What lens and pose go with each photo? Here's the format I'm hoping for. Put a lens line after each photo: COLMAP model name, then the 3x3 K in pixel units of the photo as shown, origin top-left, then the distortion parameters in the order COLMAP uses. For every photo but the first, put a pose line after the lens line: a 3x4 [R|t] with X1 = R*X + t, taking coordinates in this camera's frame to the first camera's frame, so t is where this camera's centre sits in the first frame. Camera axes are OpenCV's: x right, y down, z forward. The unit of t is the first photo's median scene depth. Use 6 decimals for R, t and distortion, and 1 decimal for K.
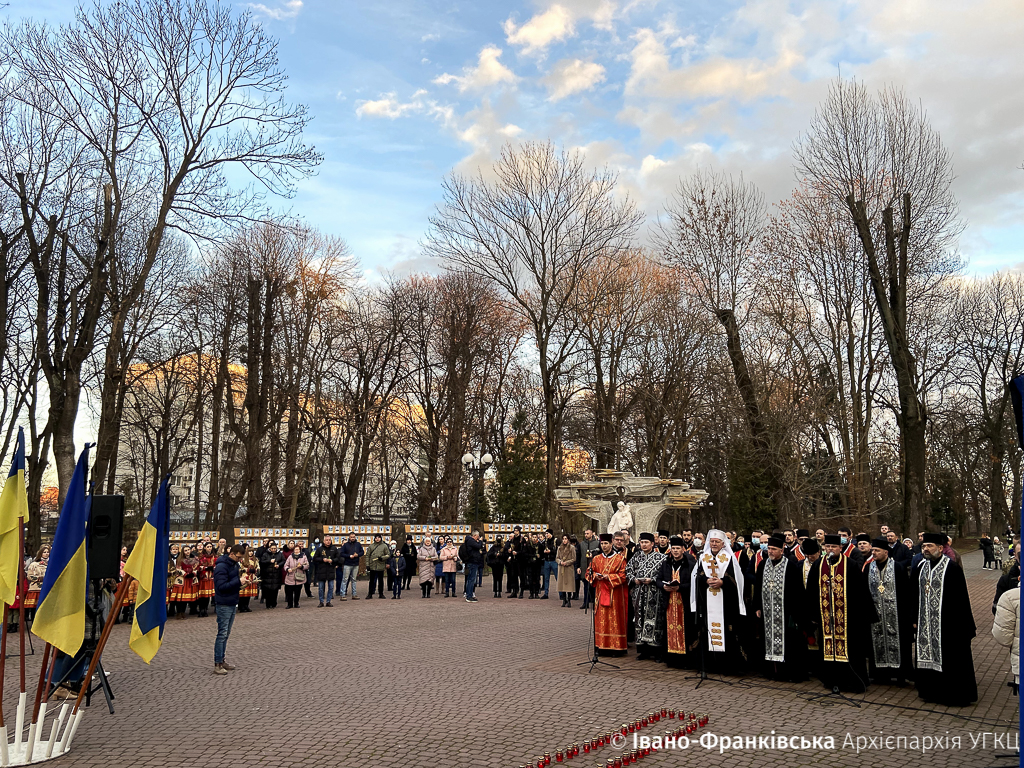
lens RADIAL K [[756.9, 0, 515.5], [0, 756.9, 365.6], [0, 0, 1]] dist [0.096075, -0.140291]
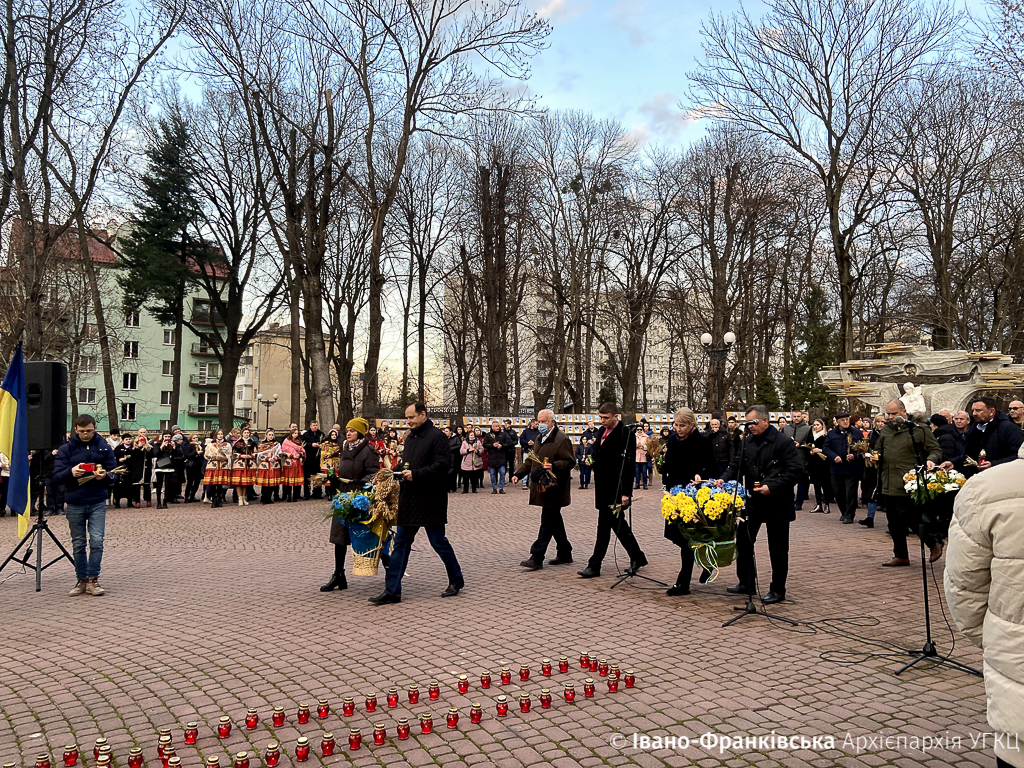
lens RADIAL K [[756.9, 0, 515.5], [0, 756.9, 365.6], [0, 0, 1]] dist [0.096075, -0.140291]
pose [[0.905702, -0.038018, -0.422207, 0.086959], [0.092641, 0.989648, 0.109615, 0.029948], [0.413669, -0.138392, 0.899847, 0.097712]]
